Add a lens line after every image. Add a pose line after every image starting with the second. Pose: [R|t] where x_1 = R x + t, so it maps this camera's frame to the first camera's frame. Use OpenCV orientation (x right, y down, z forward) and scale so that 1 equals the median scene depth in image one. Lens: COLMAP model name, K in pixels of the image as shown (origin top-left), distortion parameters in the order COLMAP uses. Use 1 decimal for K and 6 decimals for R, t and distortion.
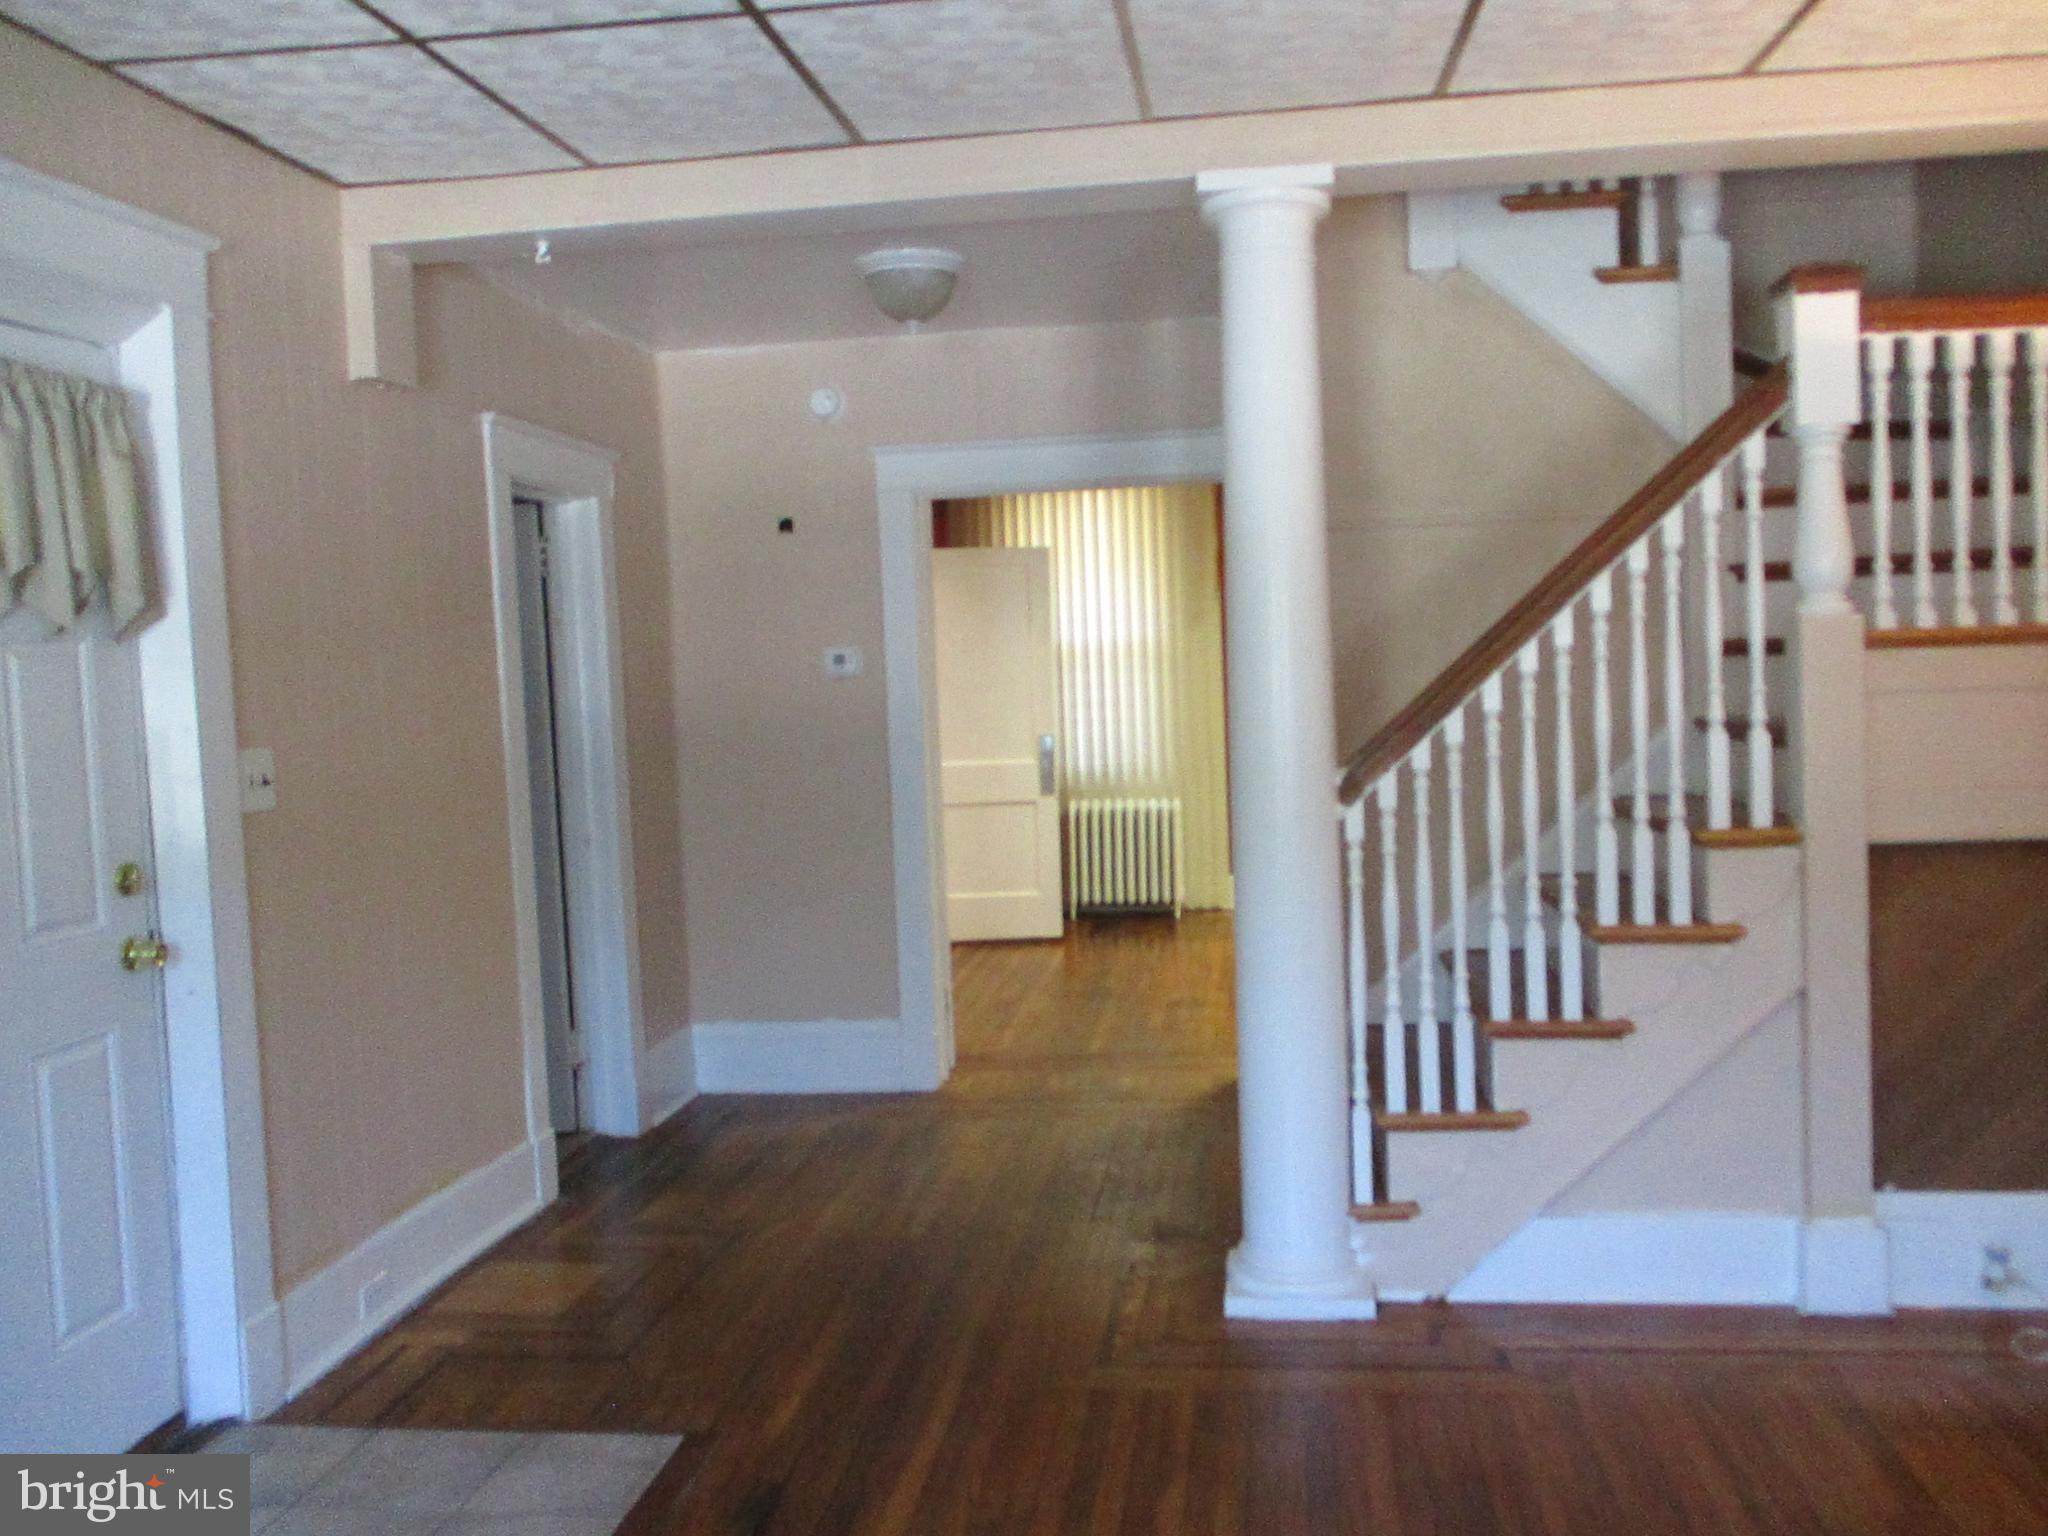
lens RADIAL K [[1730.0, 0, 1024.0], [0, 1730.0, 768.0], [0, 0, 1]] dist [0.000692, -0.000194]
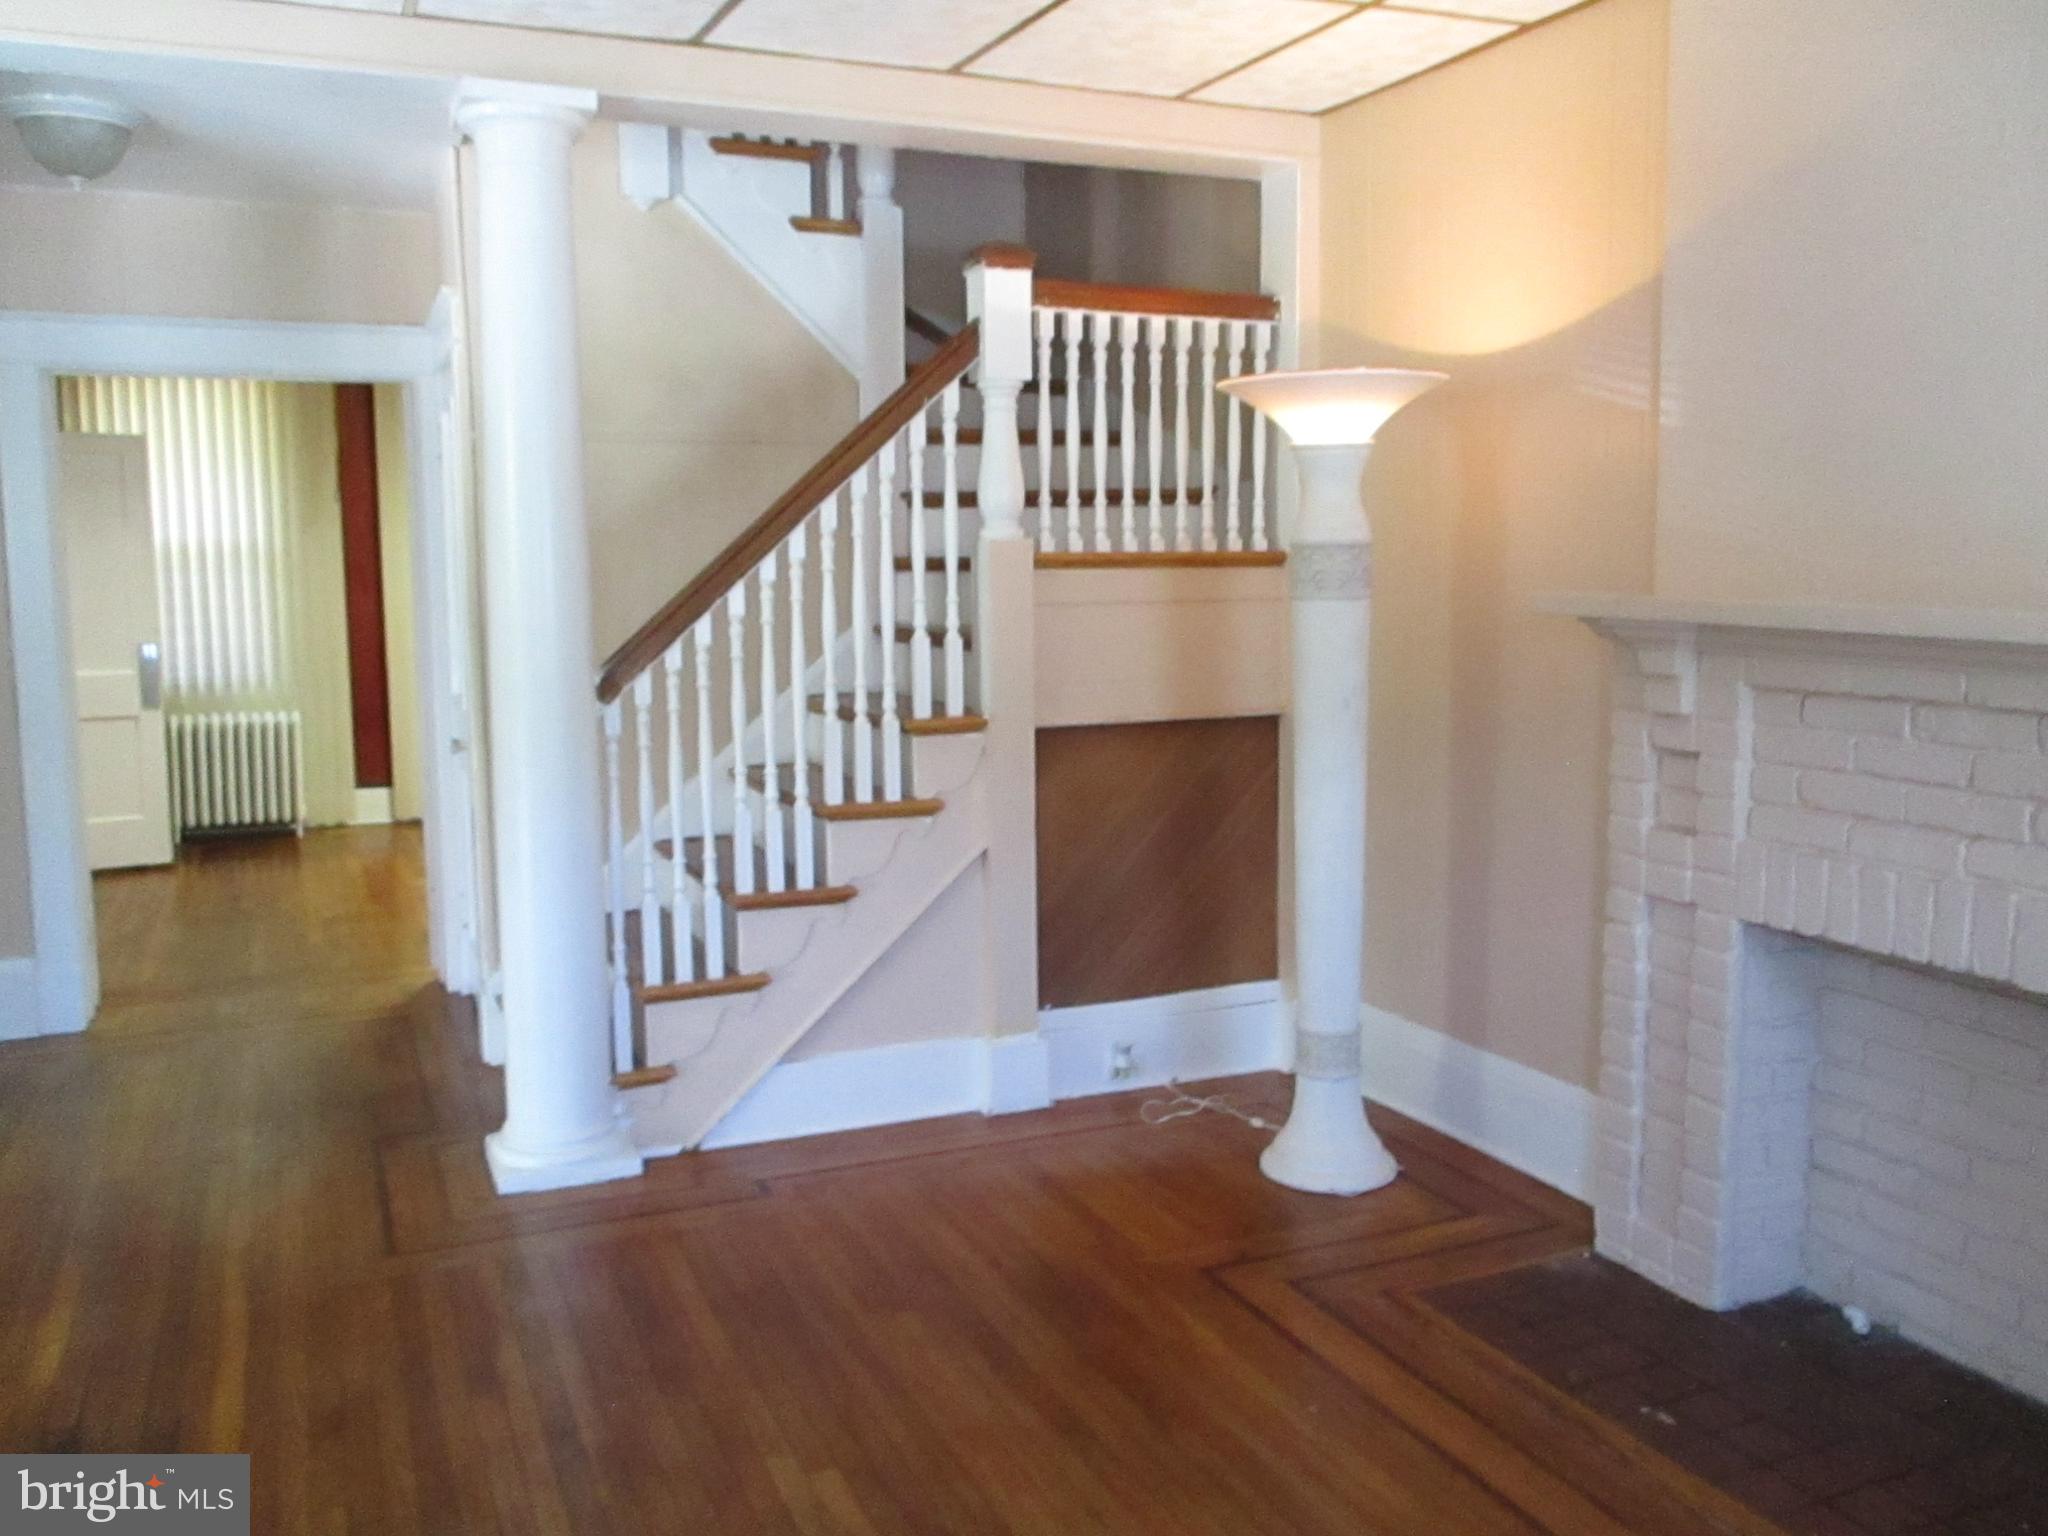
lens RADIAL K [[1729.1, 0, 1024.0], [0, 1729.1, 768.0], [0, 0, 1]] dist [-0.059306, 0.125453]
pose [[0.864026, -0.033545, 0.502328, -0.124802], [0.008150, 0.998579, 0.052665, 0.007431], [-0.503381, -0.041411, 0.863072, -0.046000]]
